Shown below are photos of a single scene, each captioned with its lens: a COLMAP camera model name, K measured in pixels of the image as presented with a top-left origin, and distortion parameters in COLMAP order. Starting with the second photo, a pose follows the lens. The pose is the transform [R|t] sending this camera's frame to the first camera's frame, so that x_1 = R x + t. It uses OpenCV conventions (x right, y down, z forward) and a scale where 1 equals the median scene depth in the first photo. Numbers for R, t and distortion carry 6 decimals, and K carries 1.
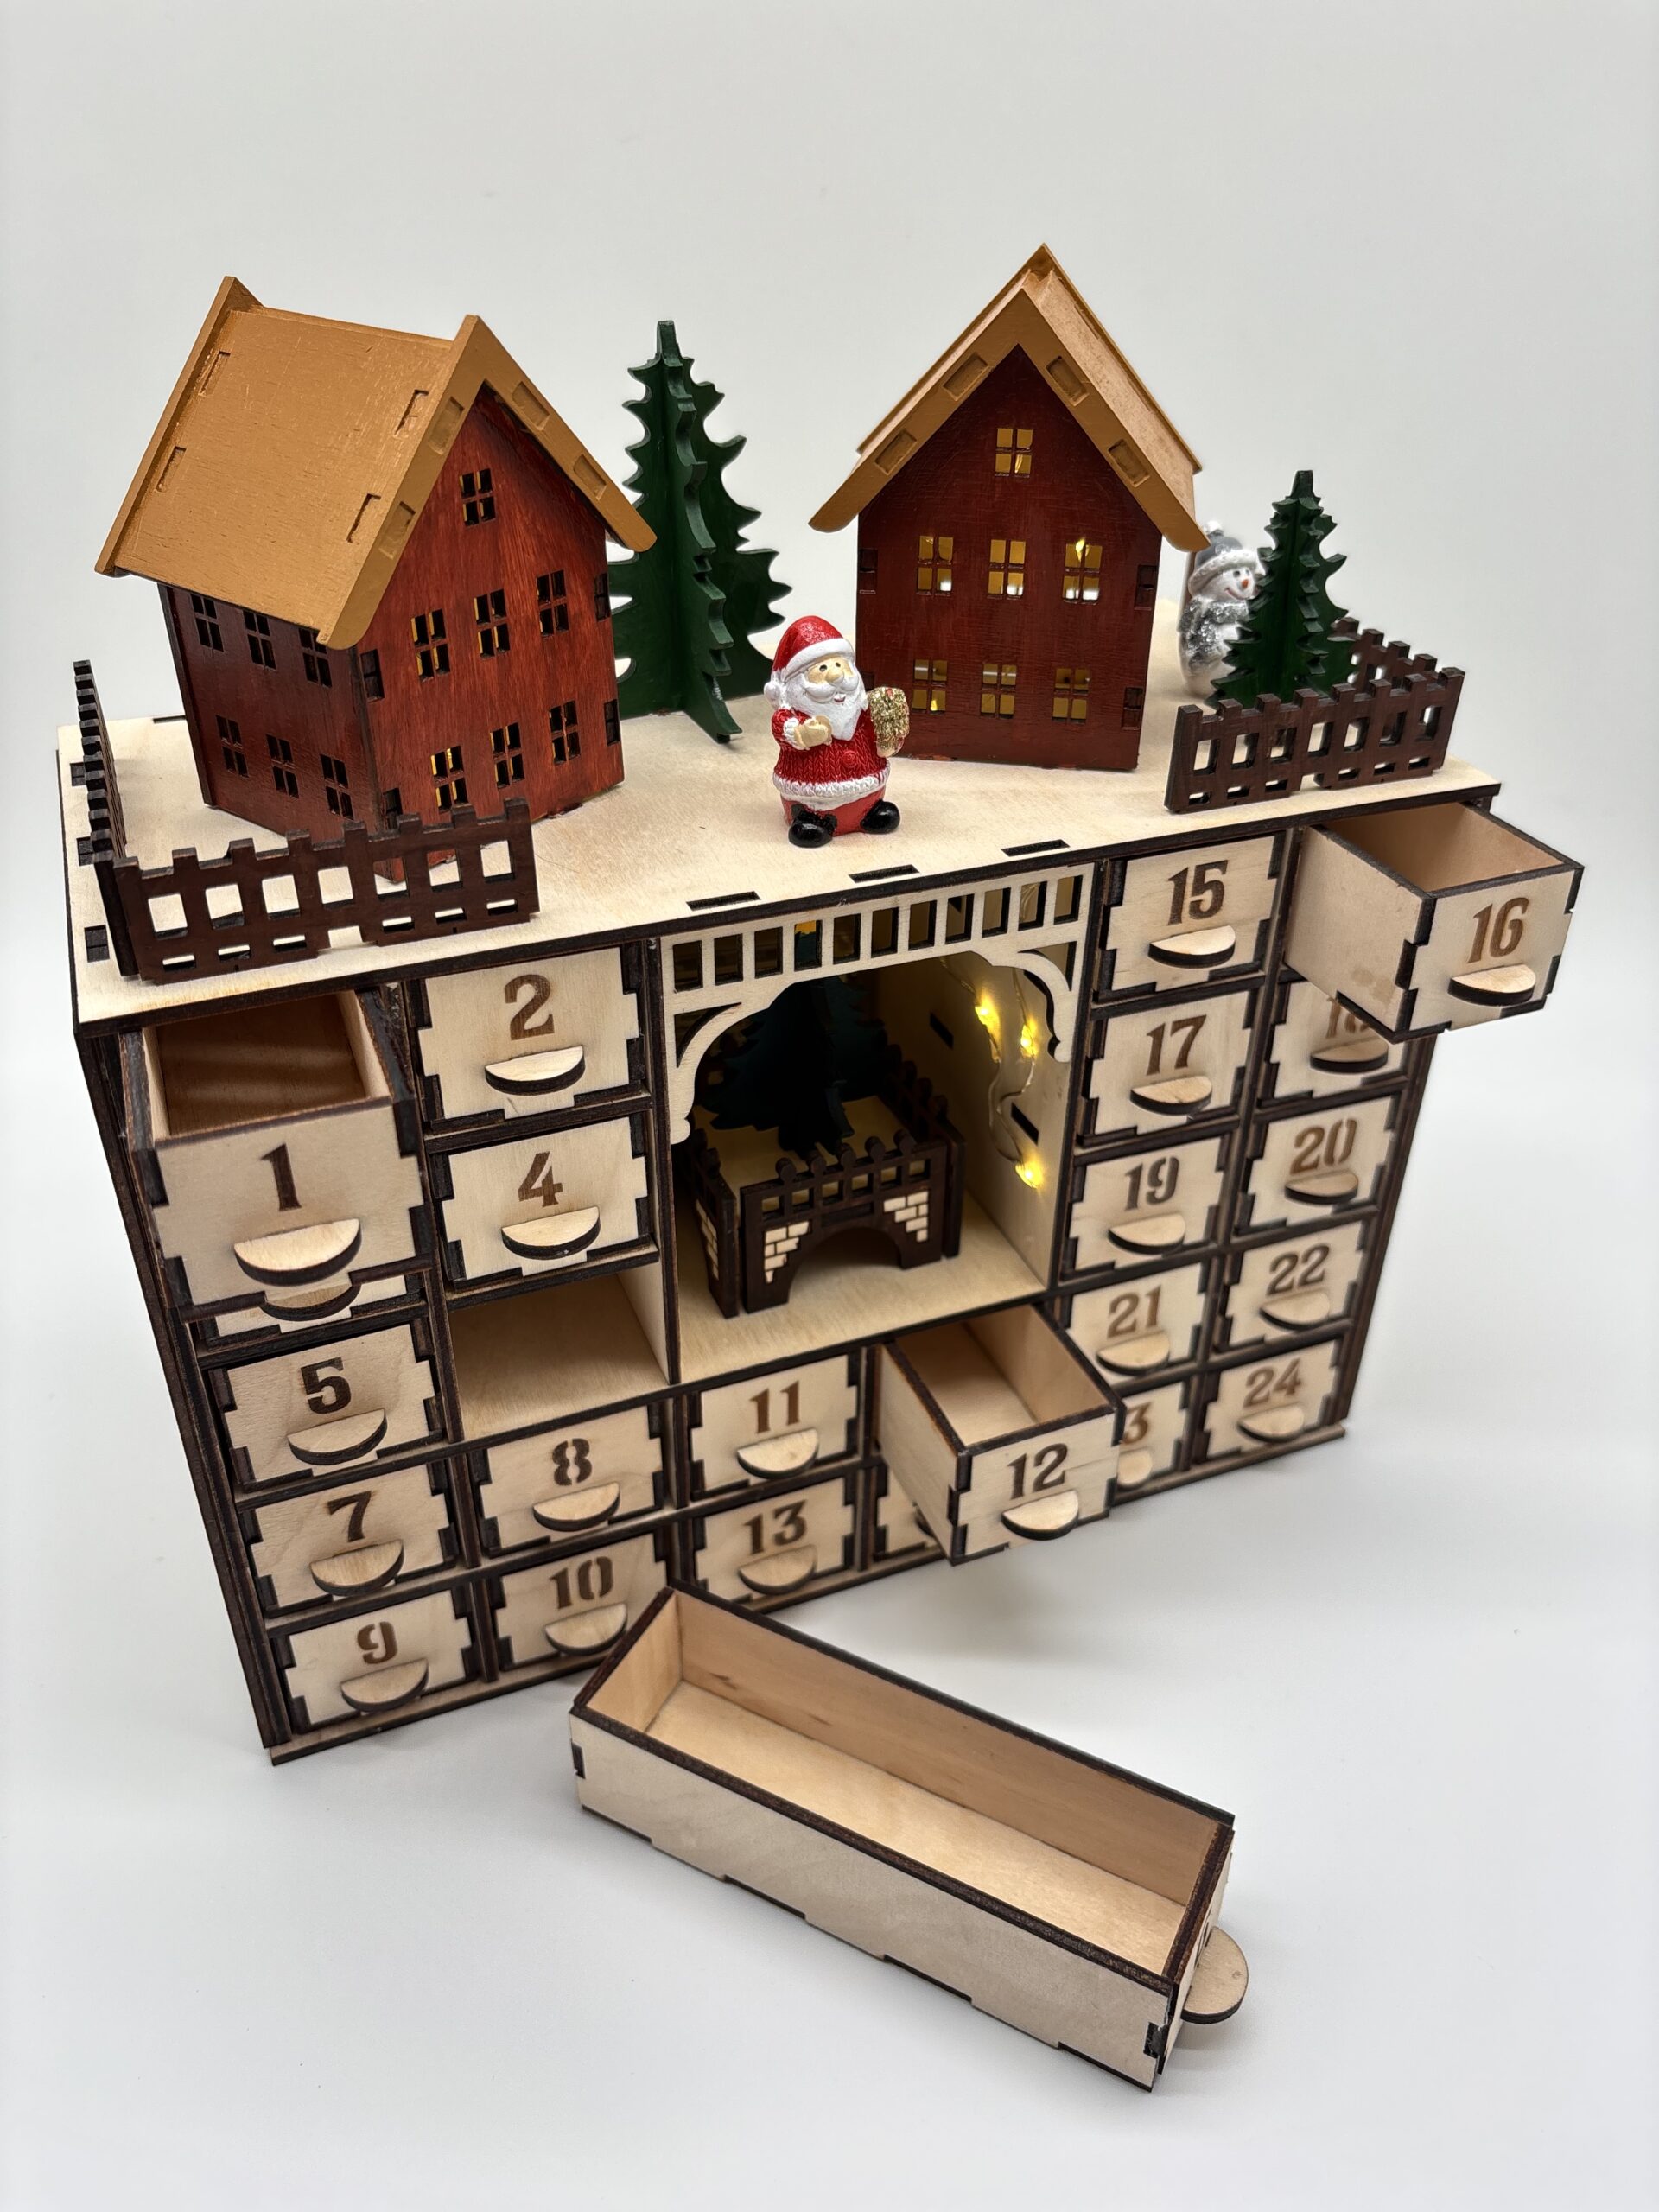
lens RADIAL K [[1724.1, 0, 824.0], [0, 1724.1, 1091.8], [0, 0, 1]] dist [0.056002, -0.108359]
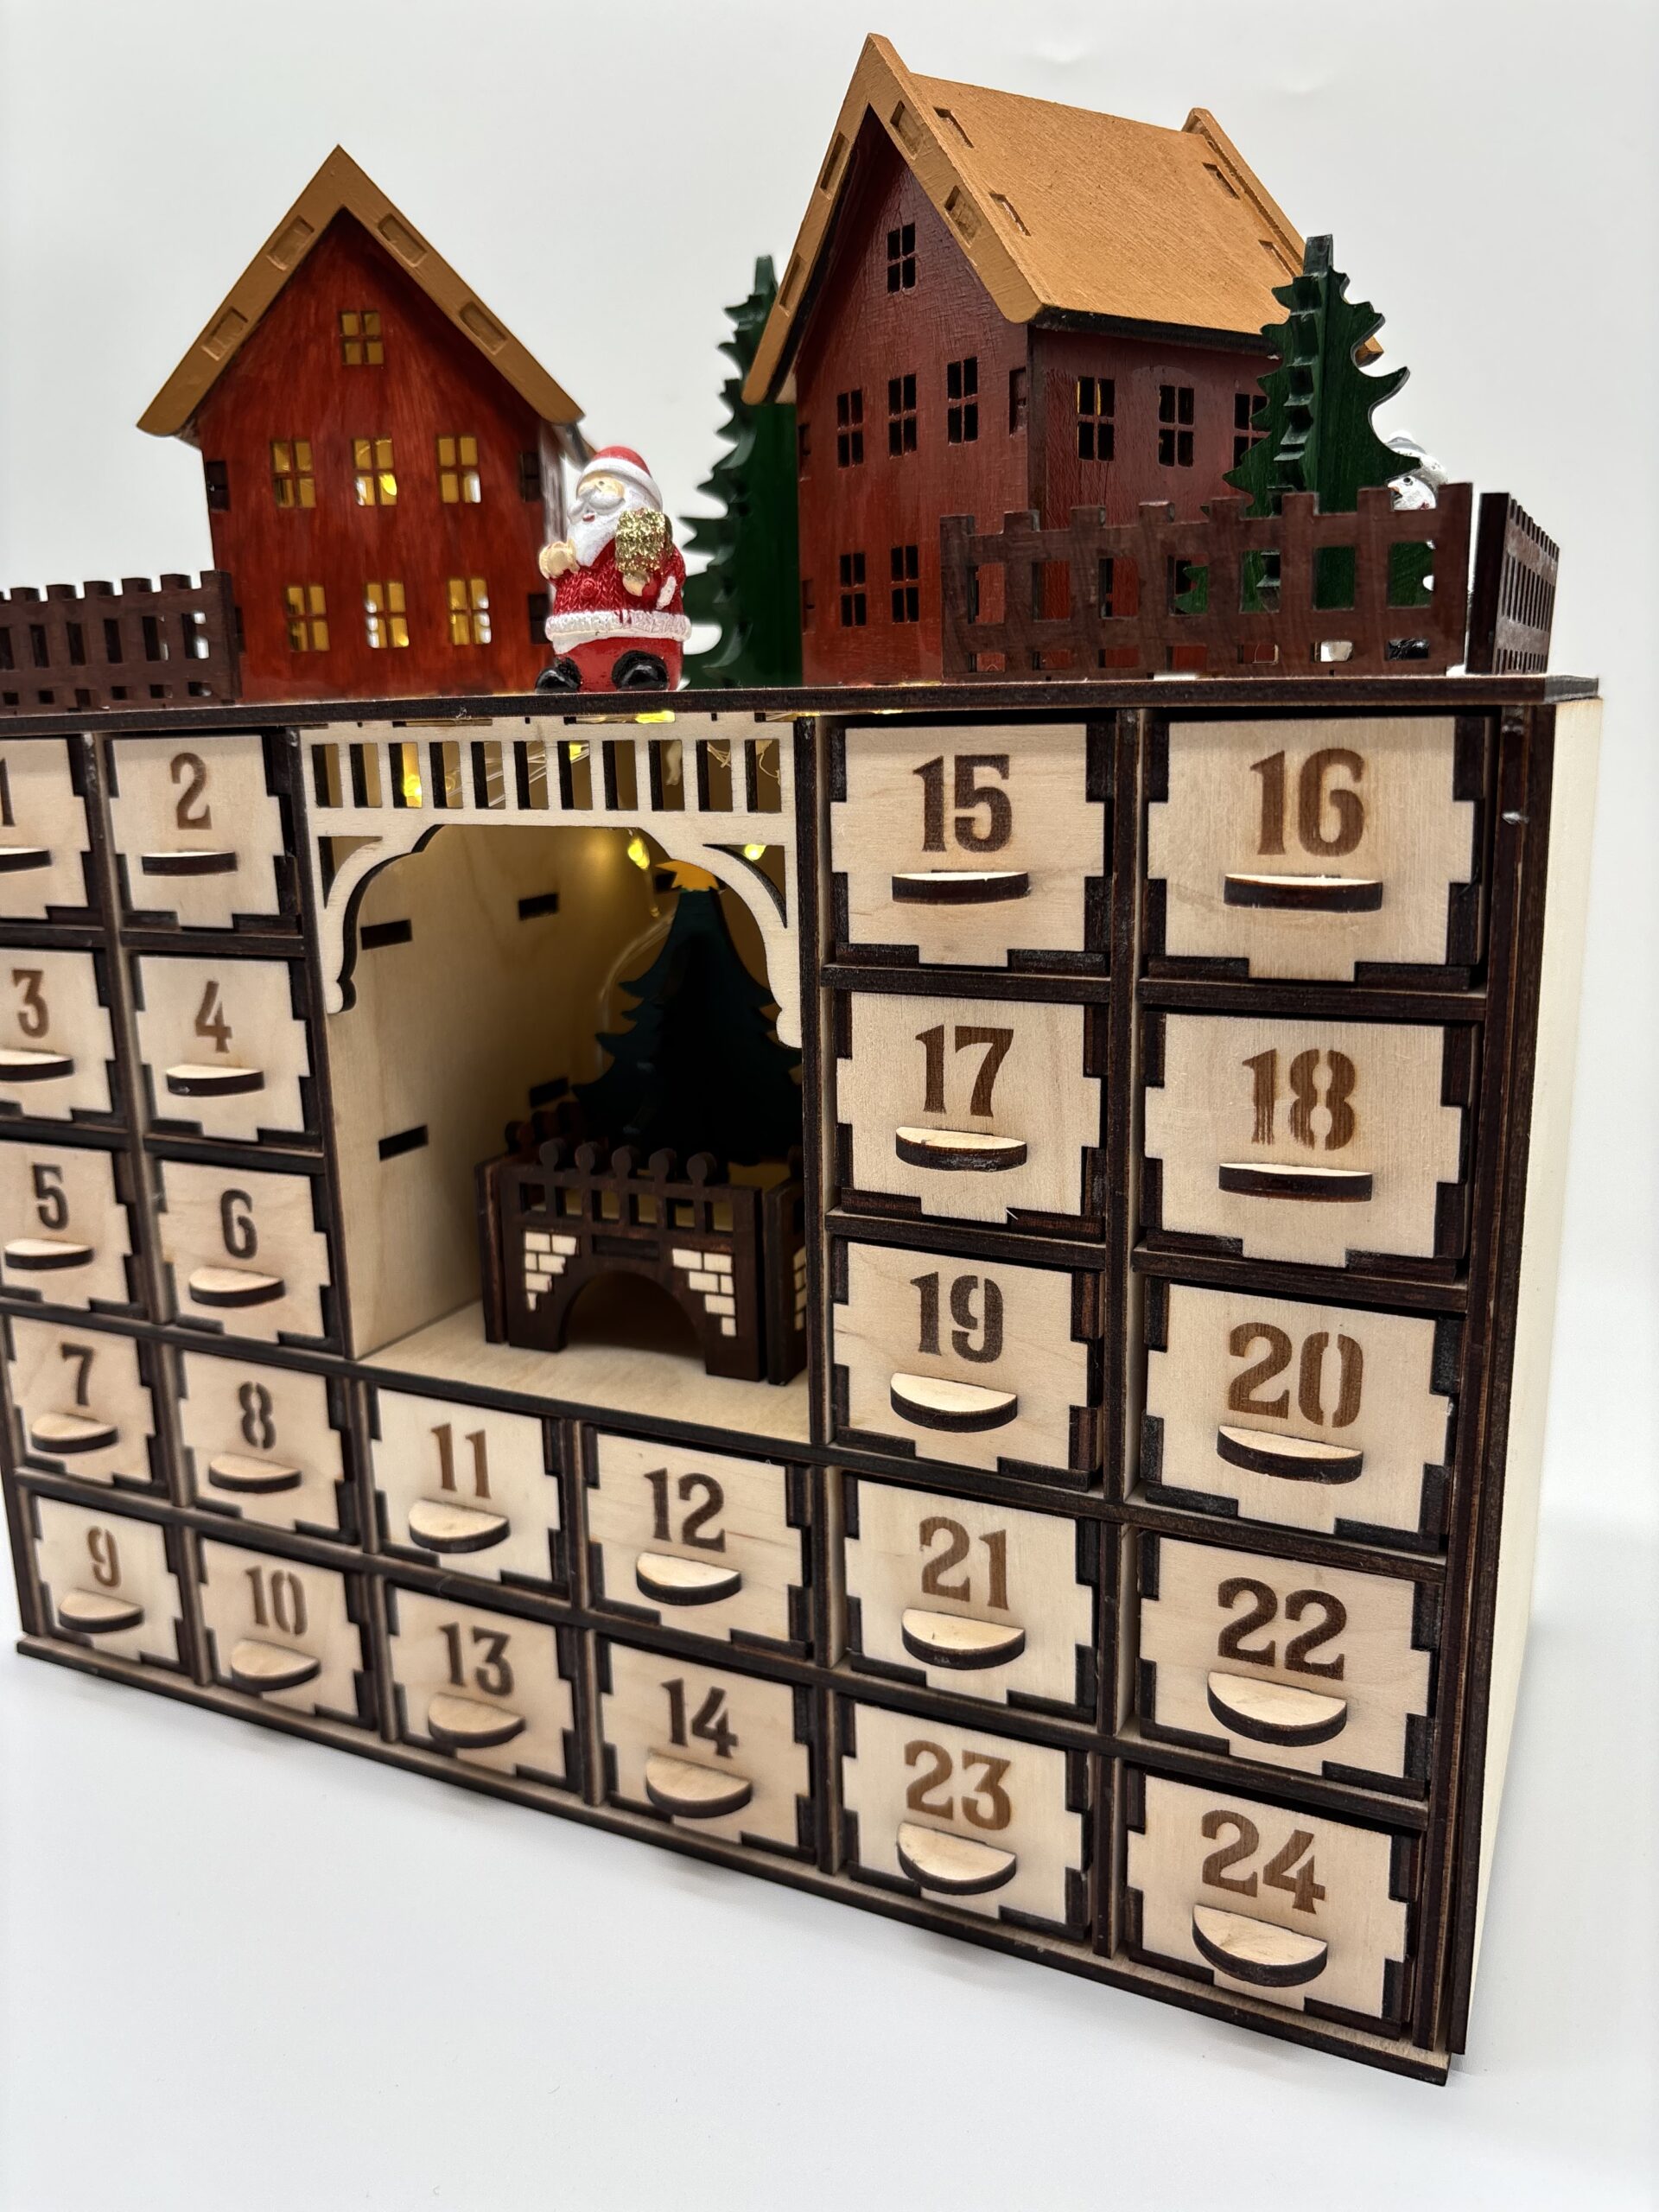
lens RADIAL K [[1724.1, 0, 808.4], [0, 1724.1, 1100.8], [0, 0, 1]] dist [0.056002, -0.108359]
pose [[0.669532, 0.139178, -0.729628, 0.658215], [-0.373471, 0.912171, -0.168712, 0.117880], [0.642064, 0.385453, 0.662706, 0.561597]]
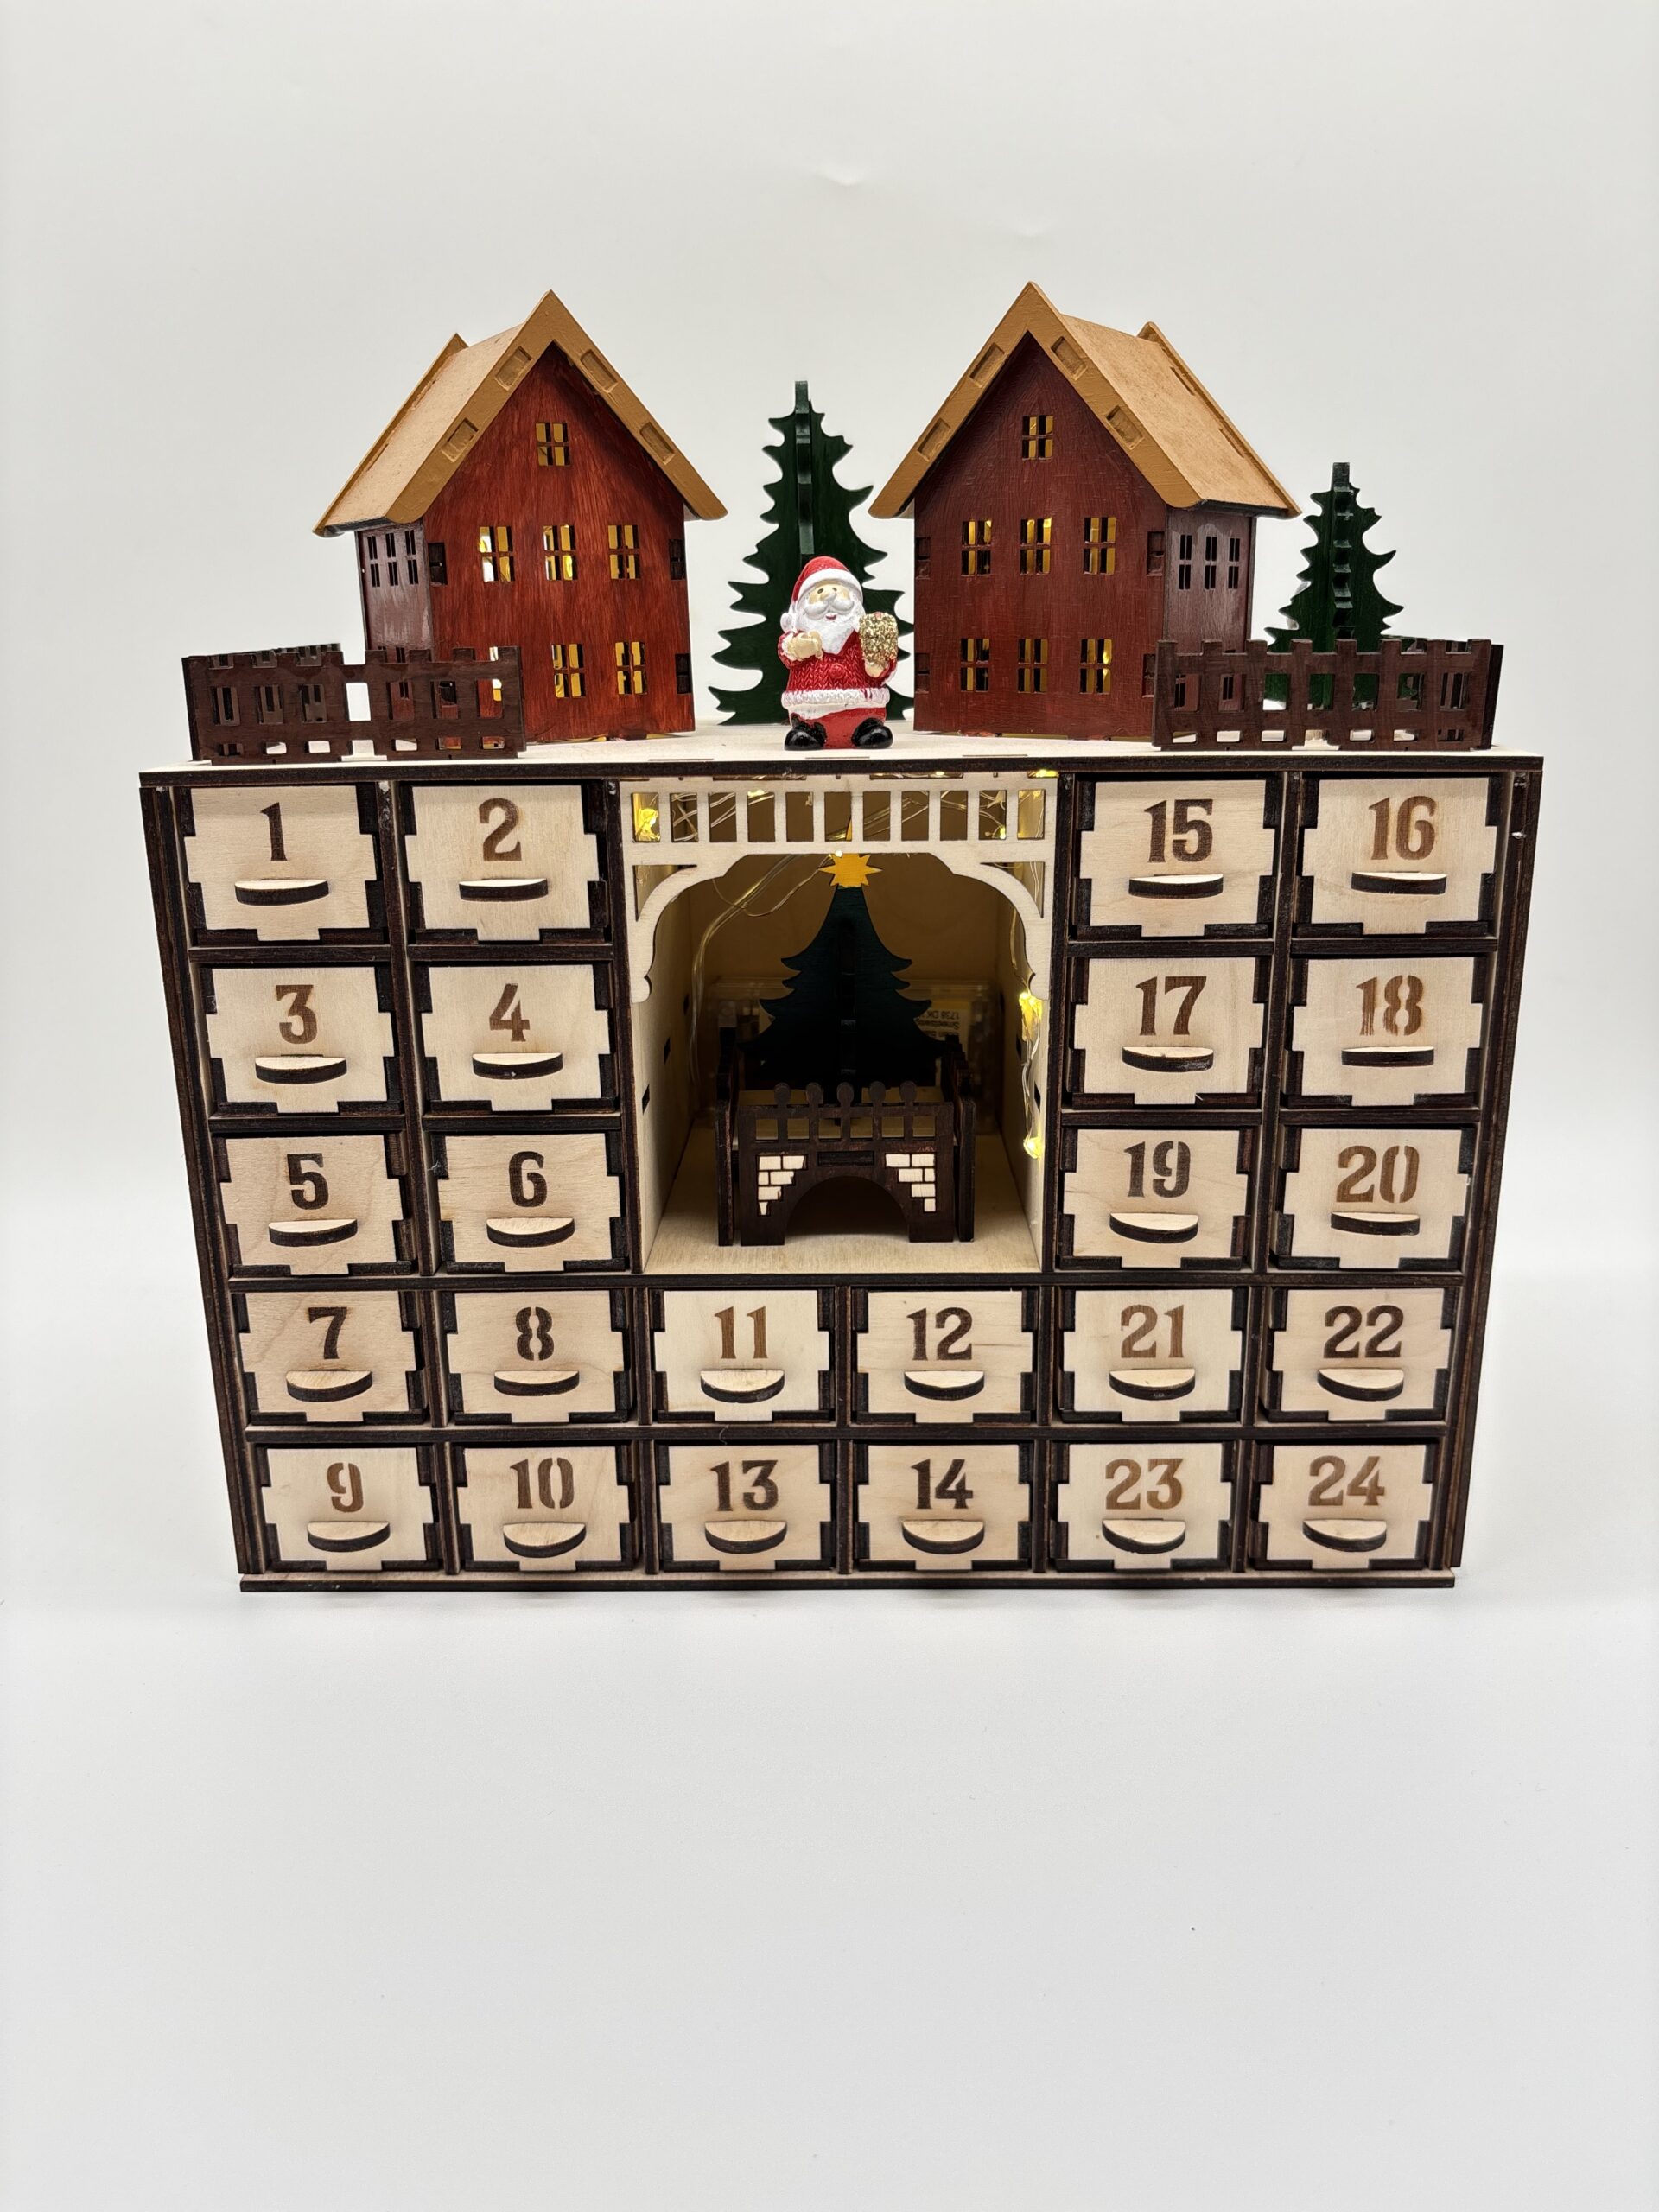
lens RADIAL K [[1724.1, 0, 824.9], [0, 1724.1, 1092.7], [0, 0, 1]] dist [0.056002, -0.108359]
pose [[0.922768, 0.086631, -0.375492, 0.407924], [-0.189452, 0.950502, -0.246282, 0.307686], [0.335570, 0.298398, 0.893505, 0.082296]]
